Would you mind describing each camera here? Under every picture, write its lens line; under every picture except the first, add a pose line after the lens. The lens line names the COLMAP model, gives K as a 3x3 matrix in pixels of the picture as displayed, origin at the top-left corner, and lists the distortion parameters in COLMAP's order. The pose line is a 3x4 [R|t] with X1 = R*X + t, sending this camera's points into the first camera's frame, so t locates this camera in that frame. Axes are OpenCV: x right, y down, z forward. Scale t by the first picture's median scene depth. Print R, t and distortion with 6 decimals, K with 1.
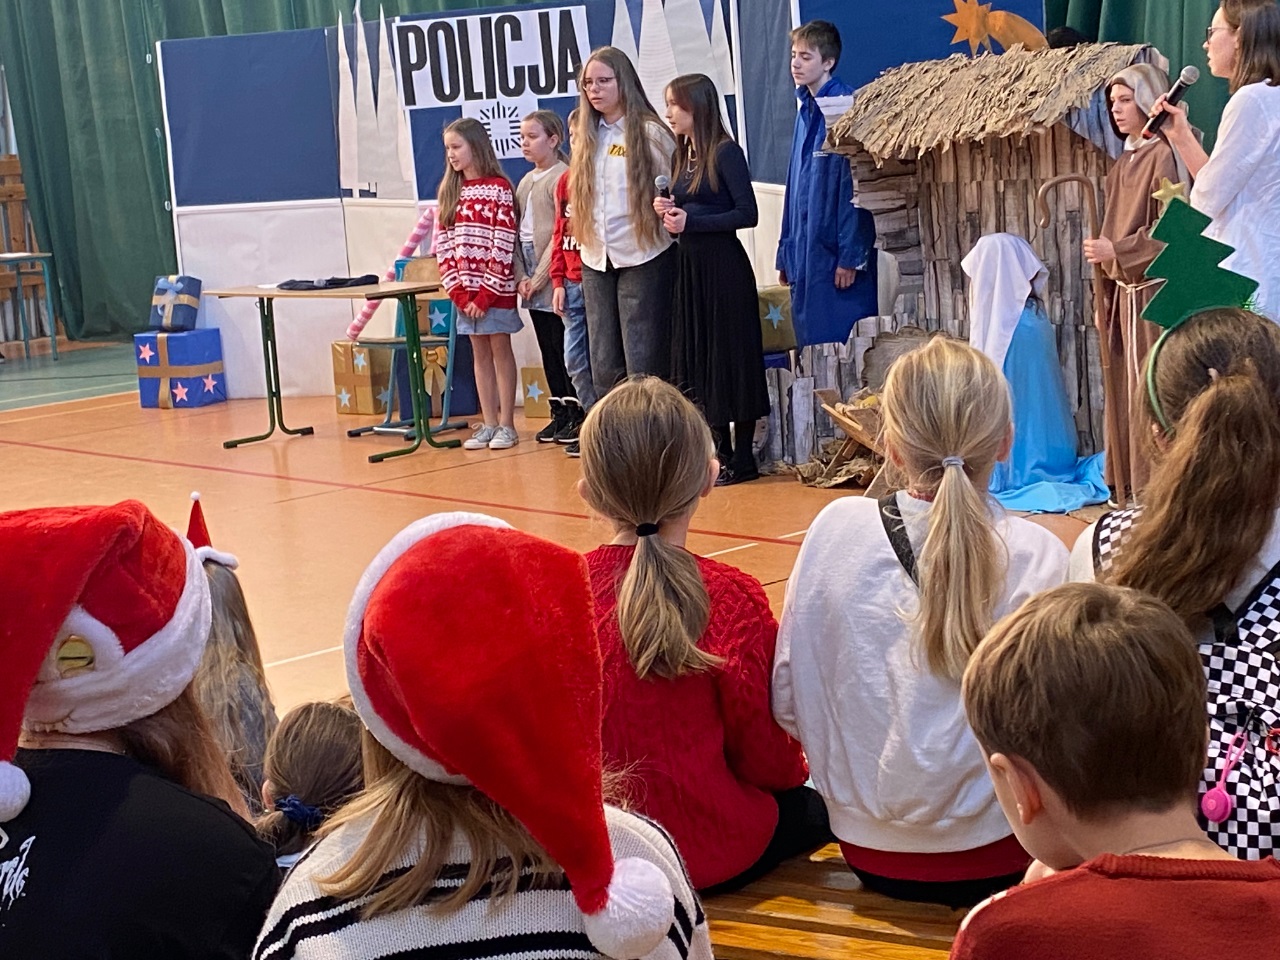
lens RADIAL K [[2368.7, 0, 670.8], [0, 2368.7, 429.1], [0, 0, 1]] dist [0.287529, -0.257318]
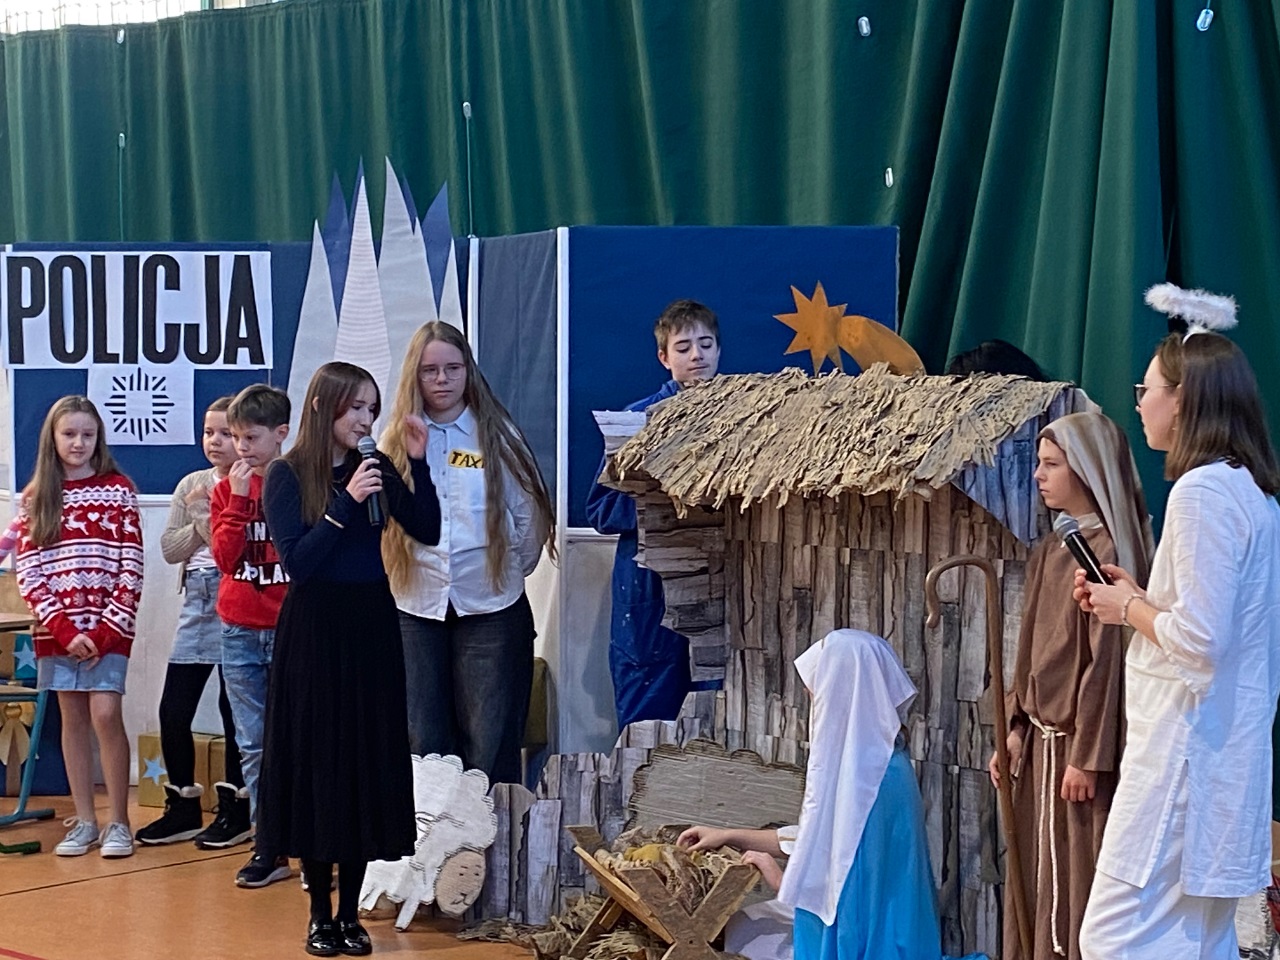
lens RADIAL K [[2690.1, 0, 640.0], [0, 2690.1, 480.0], [0, 0, 1]] dist [0.188012, 0.073048]
pose [[0.990768, 0.075655, 0.112491, -0.014118], [-0.064715, 0.993088, -0.097915, -0.040794], [-0.119121, 0.089731, 0.988817, 0.207374]]
